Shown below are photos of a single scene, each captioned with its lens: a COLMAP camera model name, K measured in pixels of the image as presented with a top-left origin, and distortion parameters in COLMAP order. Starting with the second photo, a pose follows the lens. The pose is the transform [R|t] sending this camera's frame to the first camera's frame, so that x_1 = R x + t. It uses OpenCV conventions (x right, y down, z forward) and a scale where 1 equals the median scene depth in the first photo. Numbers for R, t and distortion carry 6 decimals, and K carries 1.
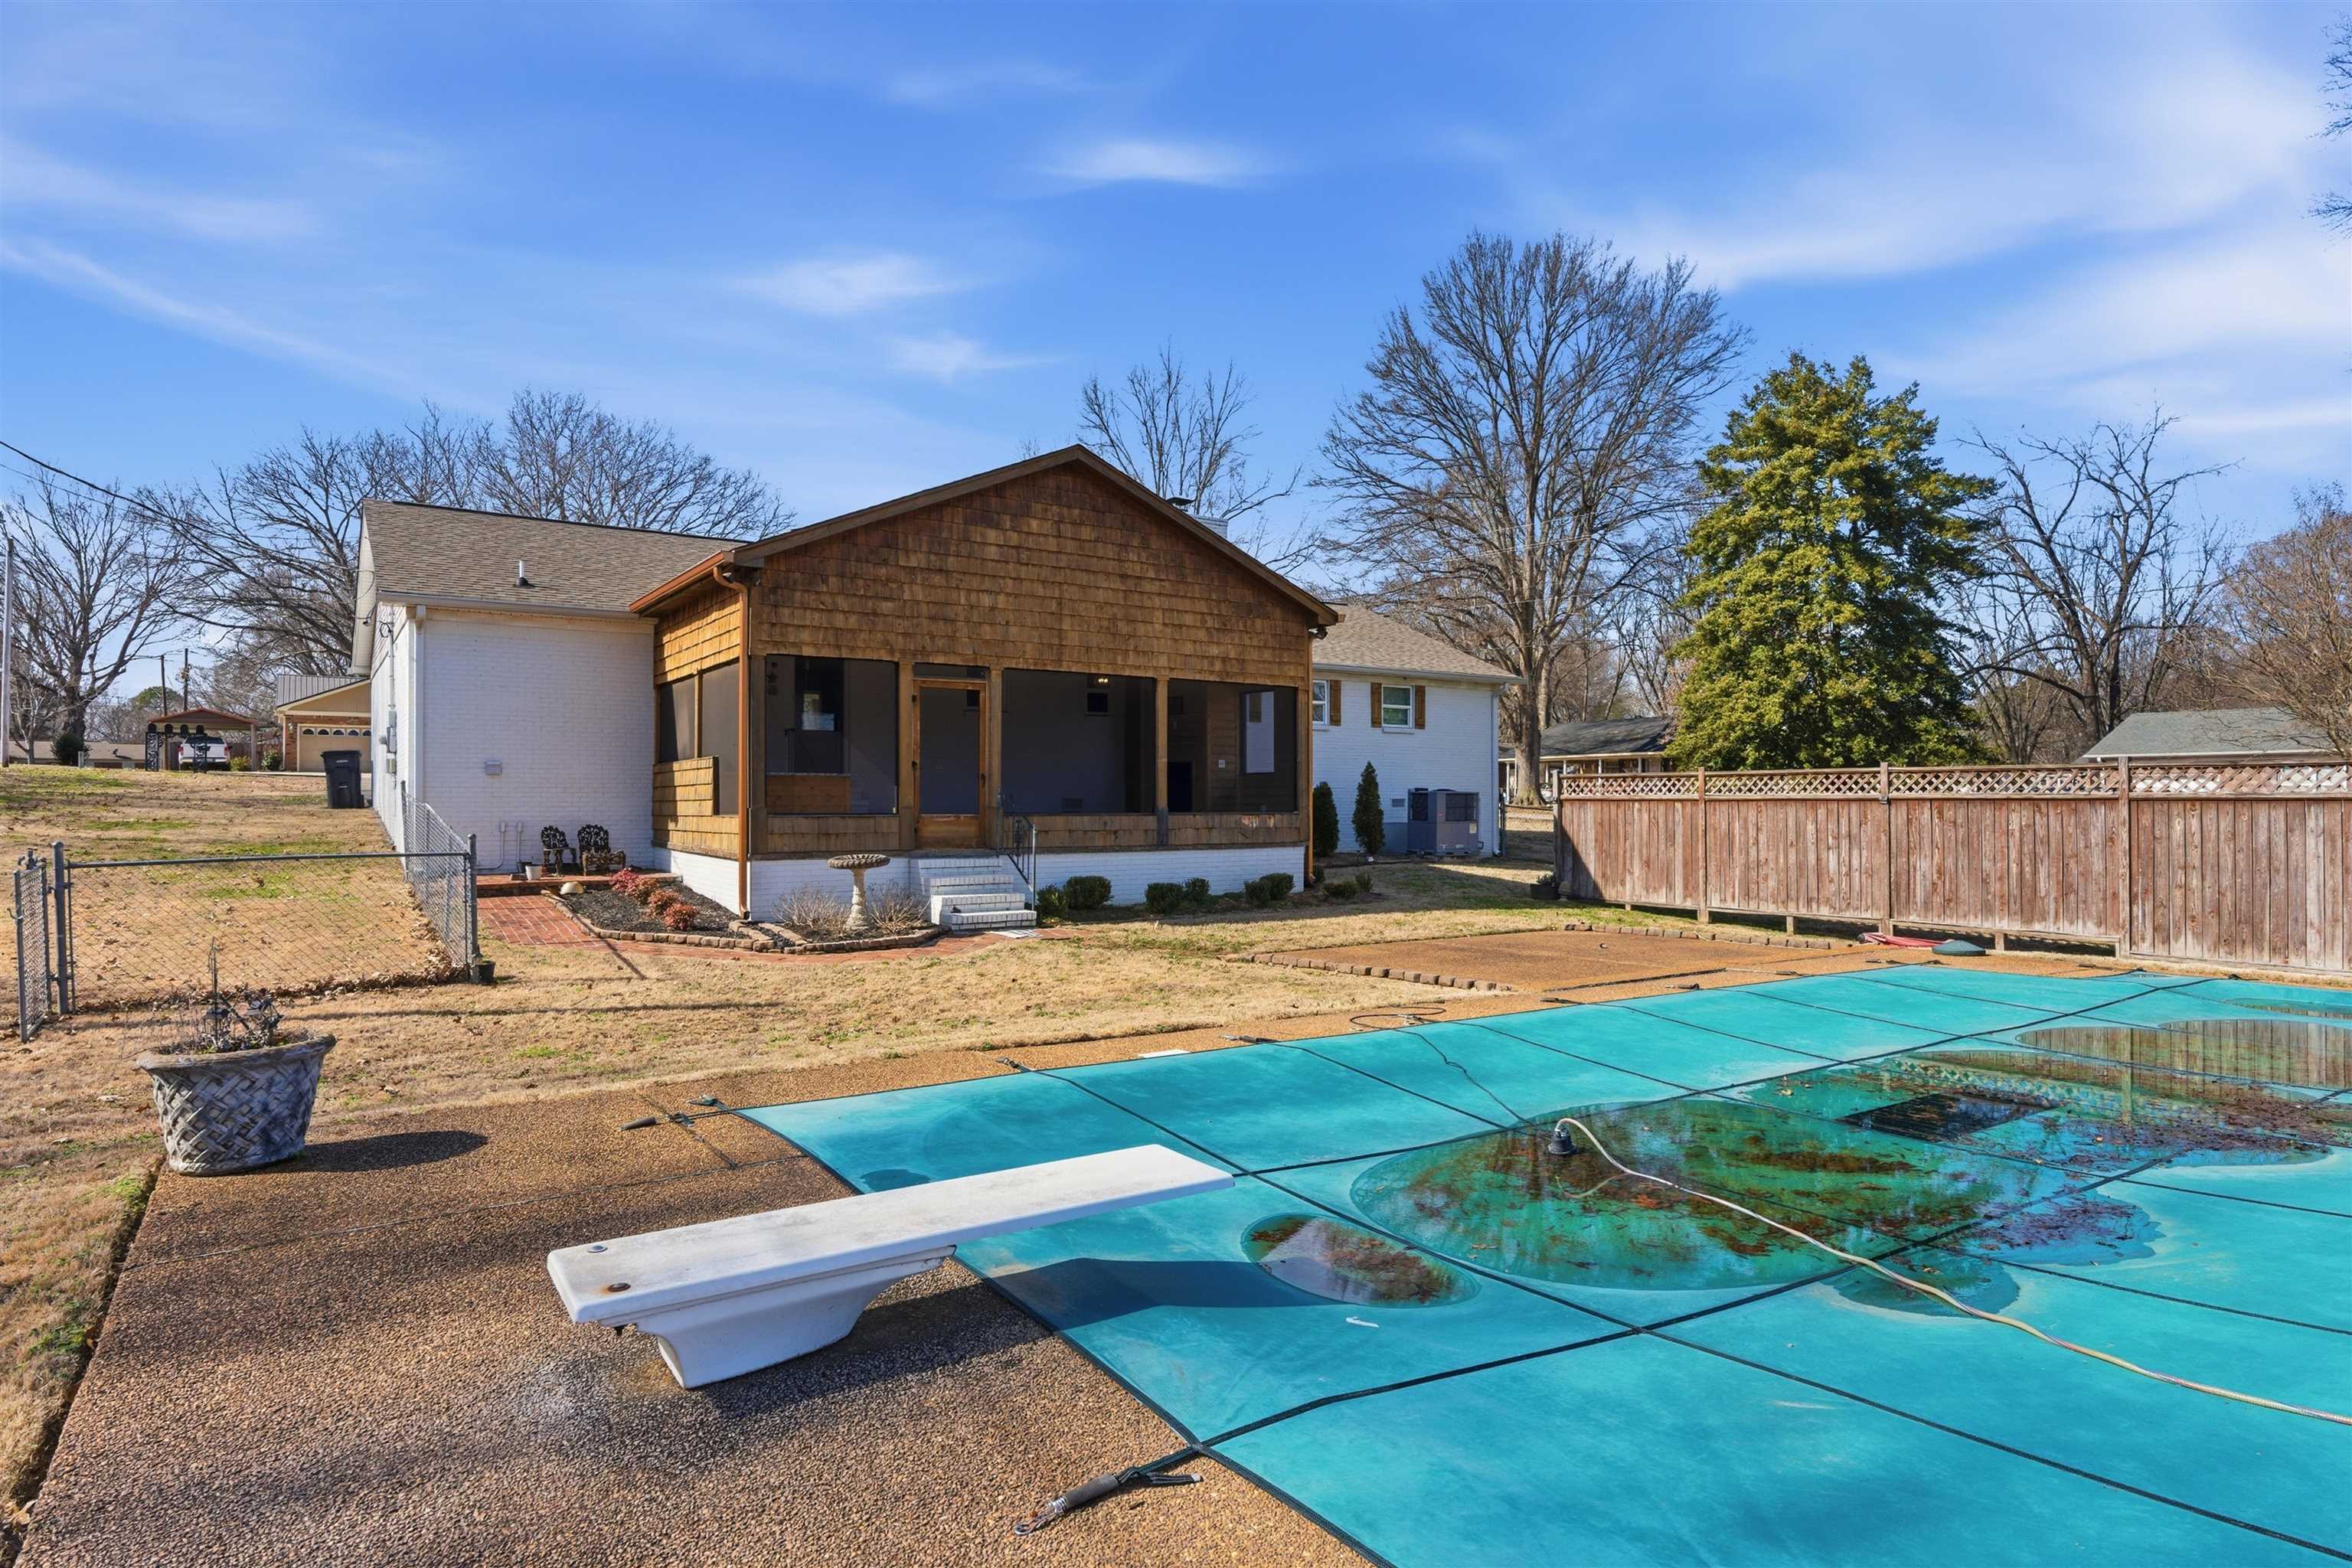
lens RADIAL K [[1307.5, 0, 1135.4], [0, 1307.5, 807.7], [0, 0, 1]] dist [0.006704, 0.003595]
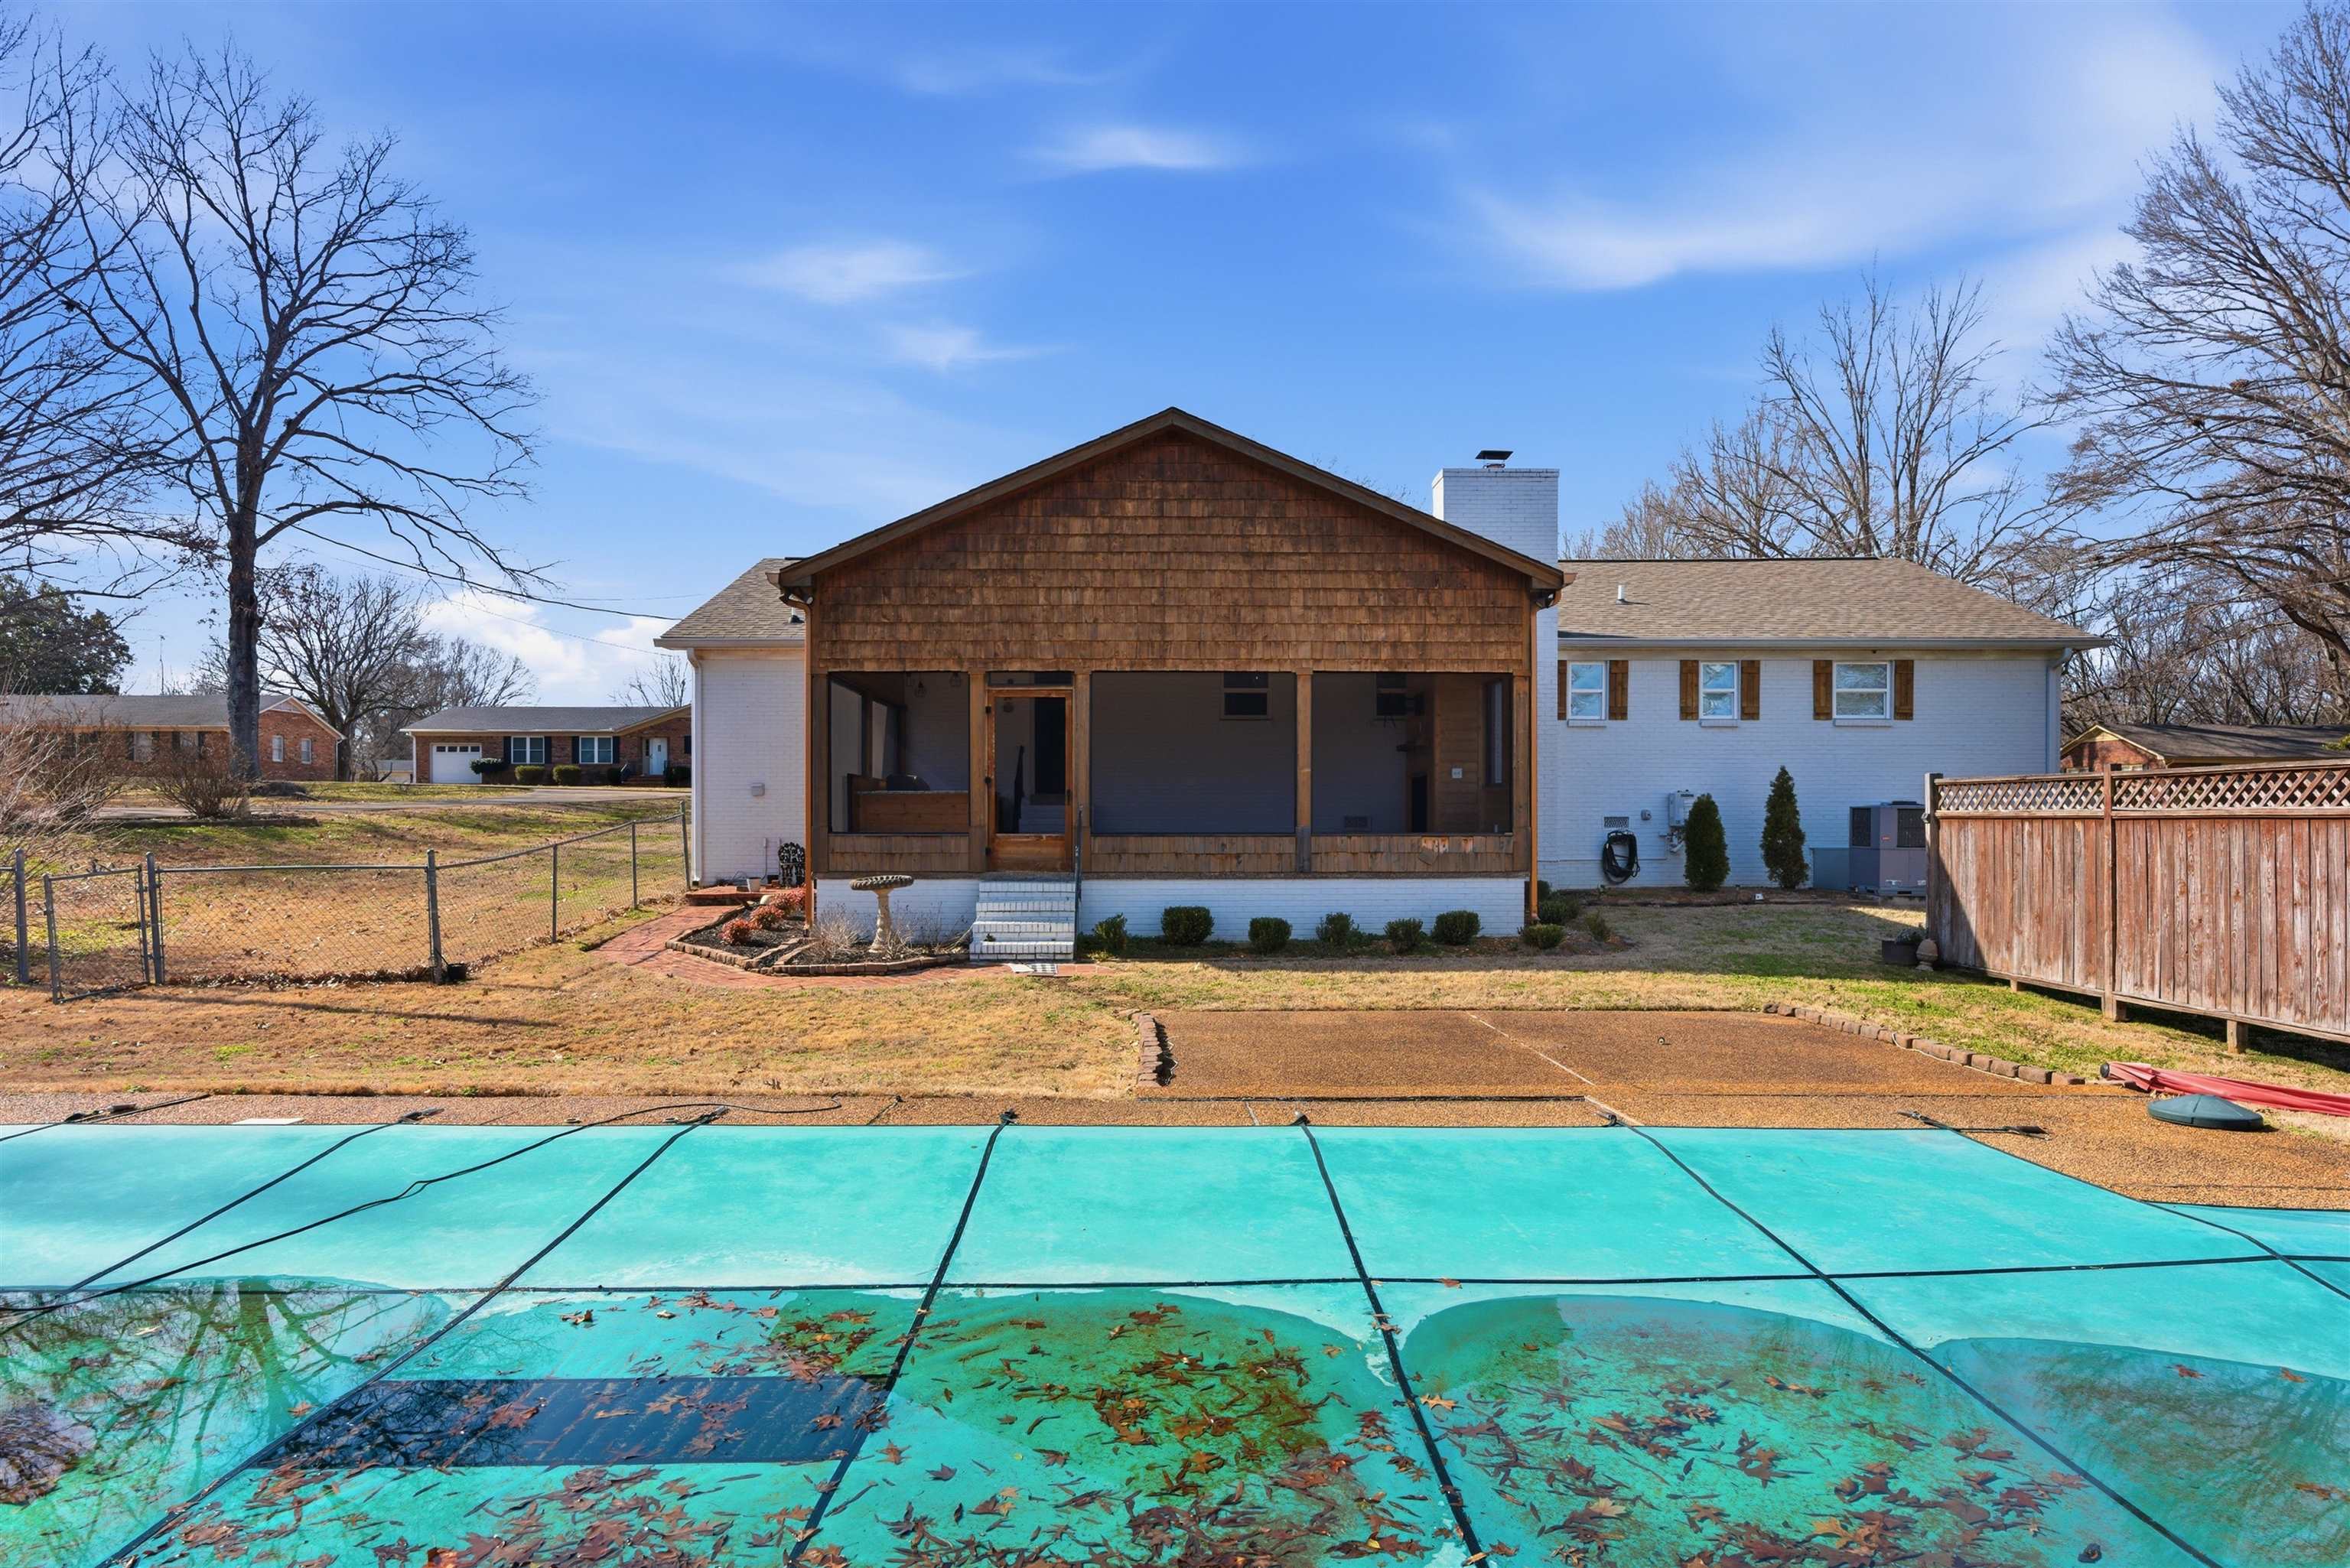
lens RADIAL K [[1306.3, 0, 1145.3], [0, 1306.3, 841.1], [0, 0, 1]] dist [0.006704, 0.003595]
pose [[0.842389, 0.009002, -0.538795, 0.400002], [-0.002268, 0.999911, 0.013160, -0.002138], [0.538866, -0.009864, 0.842334, 0.252426]]
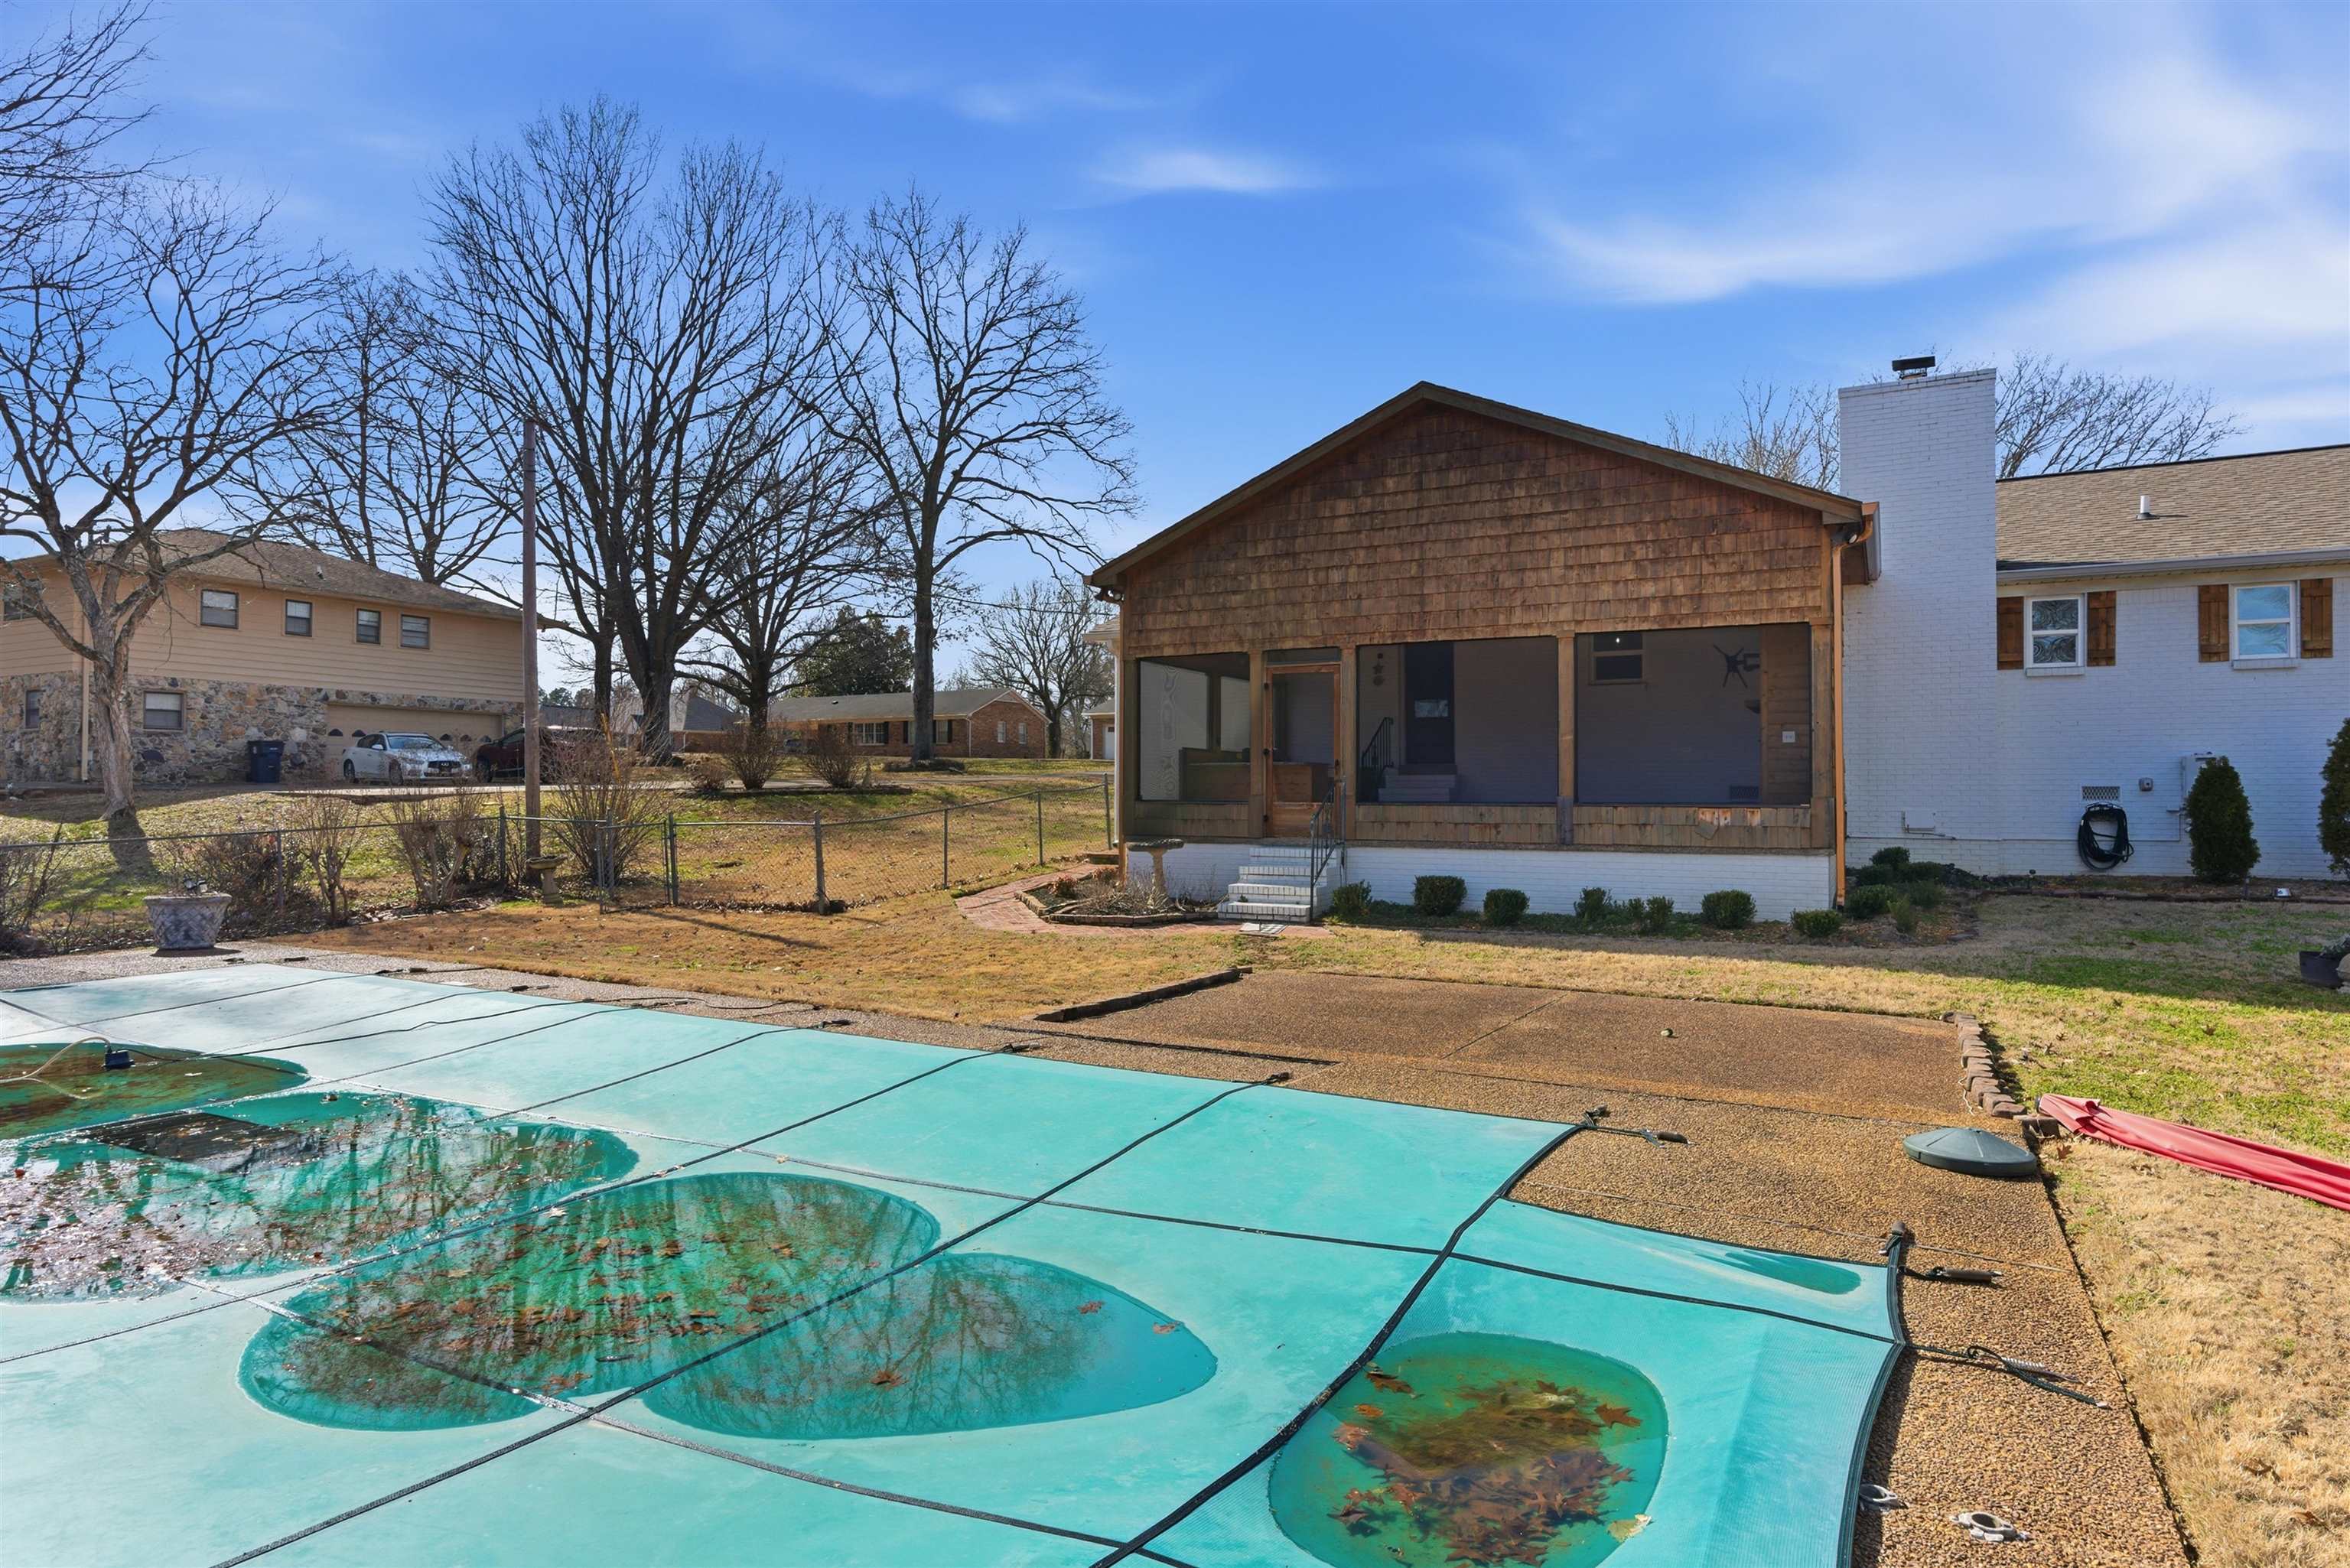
lens RADIAL K [[1306.3, 0, 1163.5], [0, 1306.3, 779.5], [0, 0, 1]] dist [0.006704, 0.003595]
pose [[0.475884, -0.006237, -0.879486, 0.626953], [-0.005347, 0.999936, -0.009984, -0.001622], [0.879492, 0.009453, 0.475820, 0.422404]]
